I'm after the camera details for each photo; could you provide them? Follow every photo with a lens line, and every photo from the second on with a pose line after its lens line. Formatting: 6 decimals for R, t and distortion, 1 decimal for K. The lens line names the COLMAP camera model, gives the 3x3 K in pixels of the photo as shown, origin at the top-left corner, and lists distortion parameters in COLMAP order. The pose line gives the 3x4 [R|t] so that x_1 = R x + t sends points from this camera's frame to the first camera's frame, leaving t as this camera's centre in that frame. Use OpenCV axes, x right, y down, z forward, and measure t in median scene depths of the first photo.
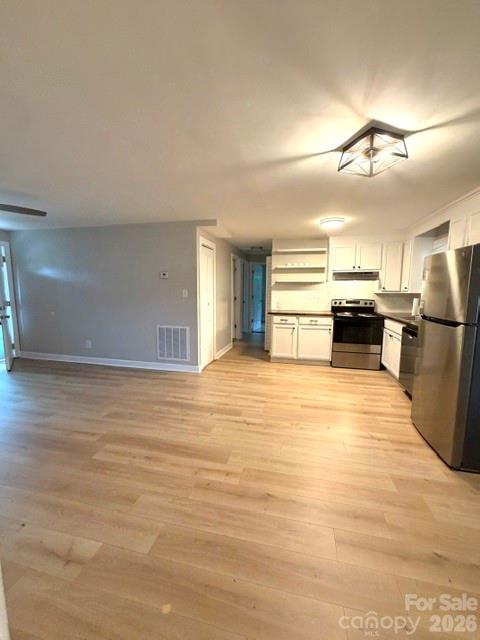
lens RADIAL K [[262.2, 0, 240.0], [0, 262.2, 320.0], [0, 0, 1]] dist [0.000806, 0.000010]
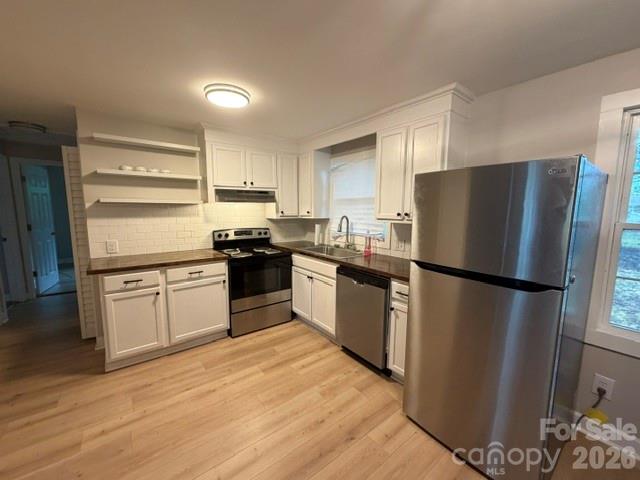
lens RADIAL K [[262.2, 0, 320.0], [0, 262.2, 240.0], [0, 0, 1]] dist [0.000806, 0.000010]
pose [[0.632093, -0.098553, 0.768600, 0.019717], [0.089506, 0.994526, 0.053913, -0.072200], [-0.769706, 0.034716, 0.637454, 0.418434]]
